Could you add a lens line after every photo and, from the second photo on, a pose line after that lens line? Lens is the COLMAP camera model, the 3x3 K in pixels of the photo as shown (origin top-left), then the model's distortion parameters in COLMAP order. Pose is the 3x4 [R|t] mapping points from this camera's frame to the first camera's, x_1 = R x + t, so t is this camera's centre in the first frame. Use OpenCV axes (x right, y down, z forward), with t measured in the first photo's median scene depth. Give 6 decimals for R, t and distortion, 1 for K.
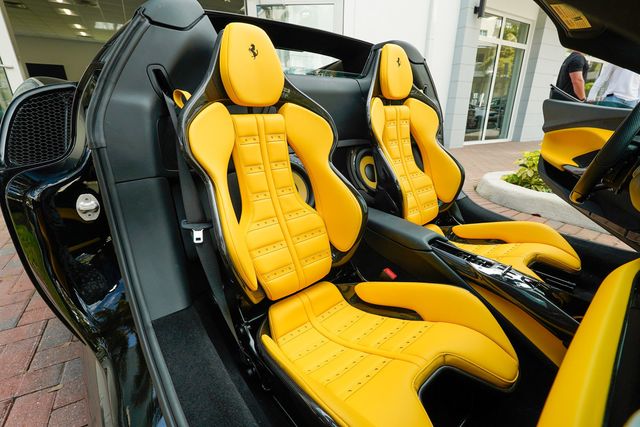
lens RADIAL K [[291.0, 0, 322.9], [0, 291.0, 217.8], [0, 0, 1]] dist [-0.019053, 0.009136]
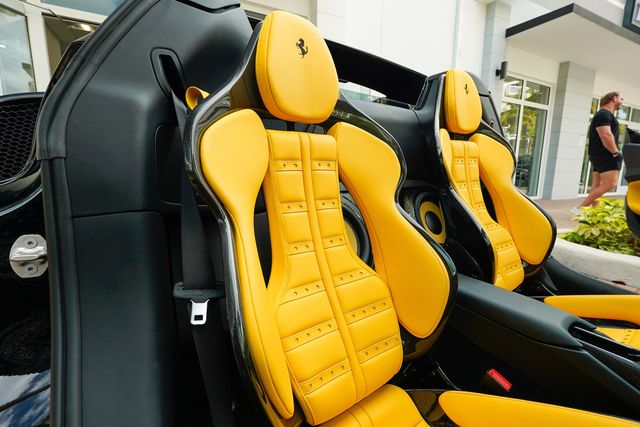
lens RADIAL K [[291.0, 0, 319.8], [0, 291.0, 221.4], [0, 0, 1]] dist [-0.019053, 0.009136]
pose [[0.997787, 0.025562, -0.061386, -0.125317], [-0.035896, 0.984151, -0.173659, -0.019507], [0.055974, 0.175479, 0.982891, 0.326676]]
